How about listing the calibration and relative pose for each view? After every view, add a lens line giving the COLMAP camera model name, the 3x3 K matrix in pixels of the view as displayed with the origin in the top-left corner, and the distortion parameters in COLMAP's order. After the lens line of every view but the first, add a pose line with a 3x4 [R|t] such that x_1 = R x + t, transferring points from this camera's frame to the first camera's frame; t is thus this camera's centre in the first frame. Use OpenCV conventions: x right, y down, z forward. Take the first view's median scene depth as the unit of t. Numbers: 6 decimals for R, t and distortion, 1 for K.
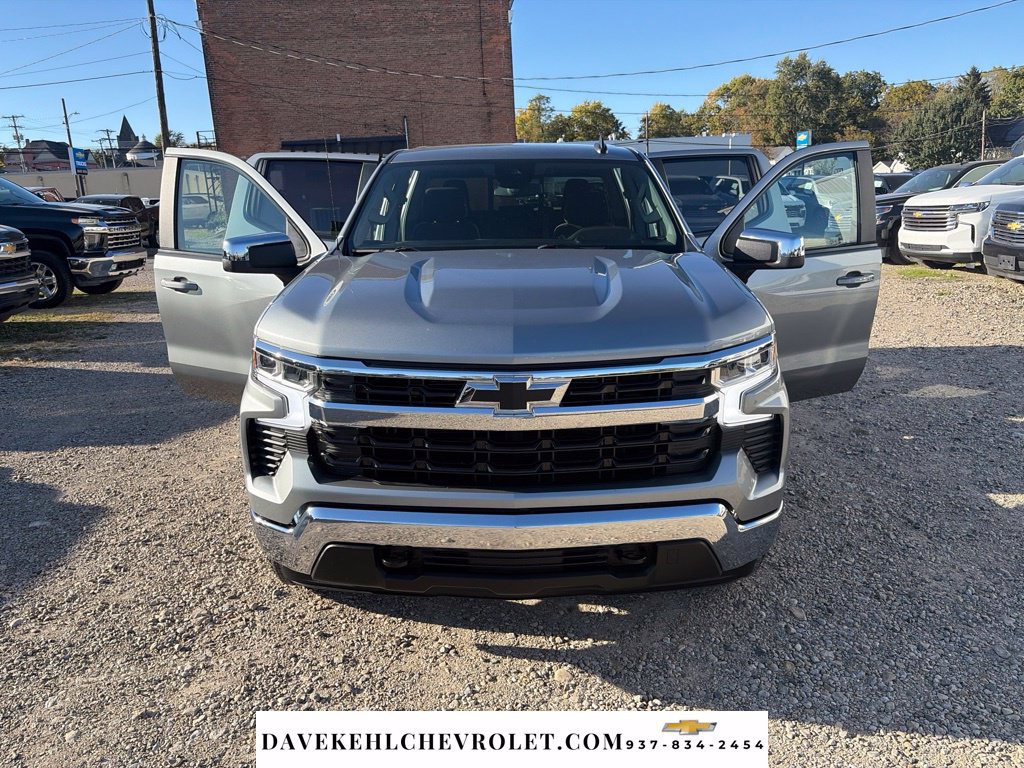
lens RADIAL K [[774.6, 0, 512.0], [0, 774.6, 384.0], [0, 0, 1]] dist [0.039021, -0.046155]
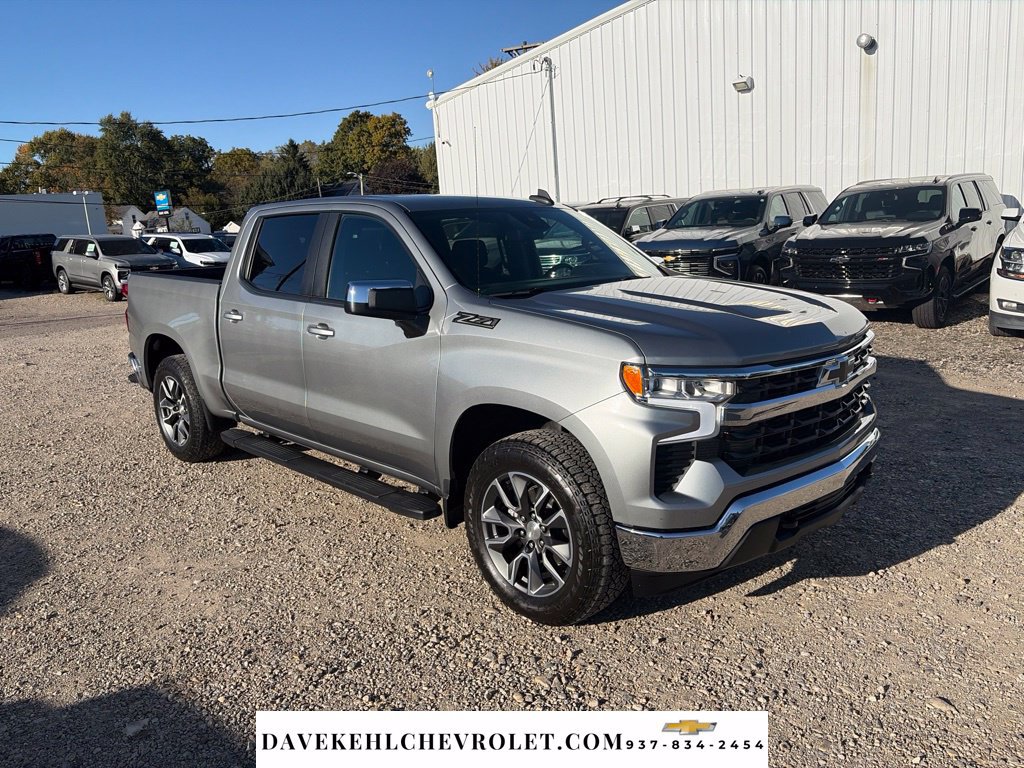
lens RADIAL K [[776.2, 0, 519.3], [0, 776.2, 385.4], [0, 0, 1]] dist [0.039833, -0.034889]
pose [[0.686736, -0.155158, 0.710155, -1.019049], [0.205883, 0.978466, 0.014685, -0.071147], [-0.697141, 0.136124, 0.703893, 0.319234]]
